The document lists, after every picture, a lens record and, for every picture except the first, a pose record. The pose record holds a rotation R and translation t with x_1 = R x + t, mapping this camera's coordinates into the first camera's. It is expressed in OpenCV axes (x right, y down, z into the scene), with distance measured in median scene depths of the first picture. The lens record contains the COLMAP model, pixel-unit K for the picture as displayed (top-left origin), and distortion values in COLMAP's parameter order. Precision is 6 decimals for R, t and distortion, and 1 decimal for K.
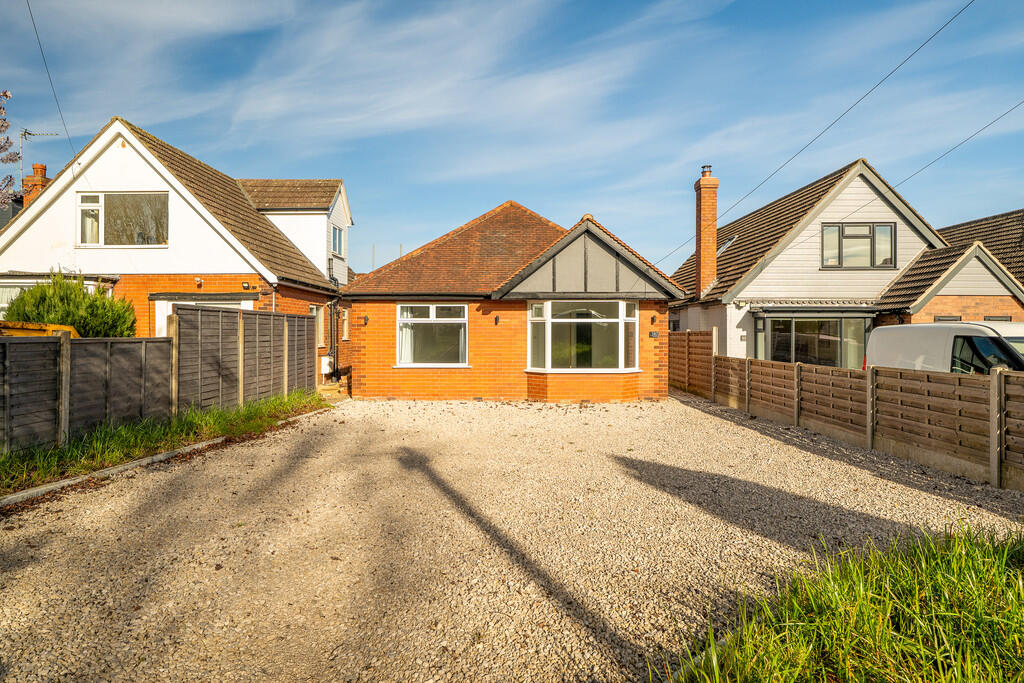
lens RADIAL K [[531.7, 0, 516.1], [0, 531.7, 325.0], [0, 0, 1]] dist [-0.005165, 0.000487]
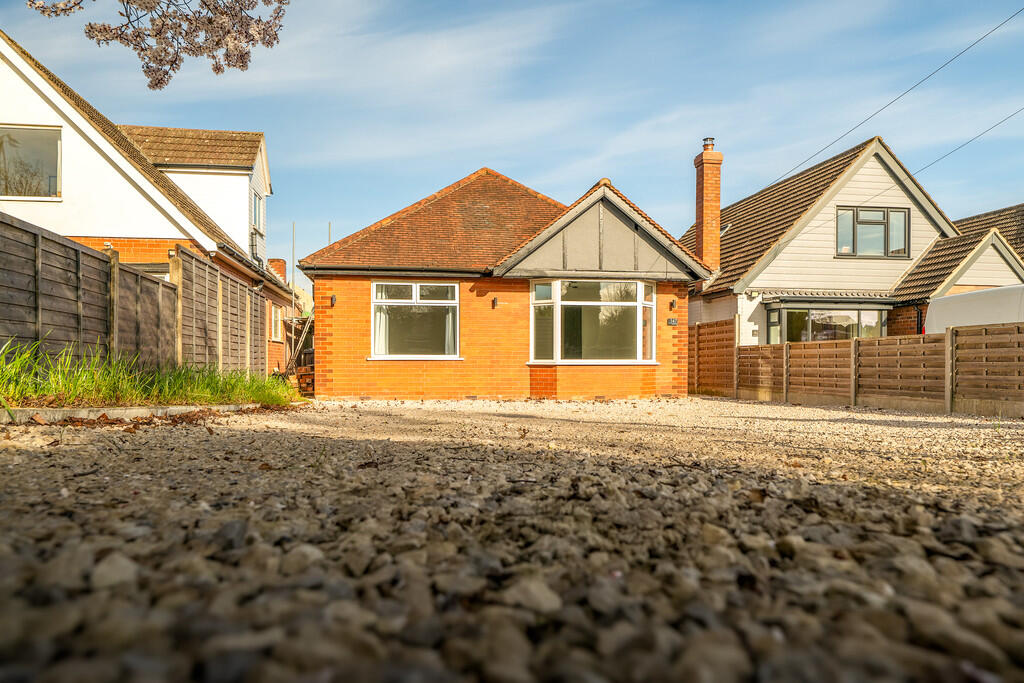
lens RADIAL K [[676.8, 0, 498.4], [0, 676.8, 366.2], [0, 0, 1]] dist [-0.007152, 0.006870]
pose [[0.987139, -0.000266, 0.159861, -0.194300], [-0.001175, 0.999960, 0.008917, 0.078632], [-0.159857, -0.008990, 0.987099, -0.049051]]
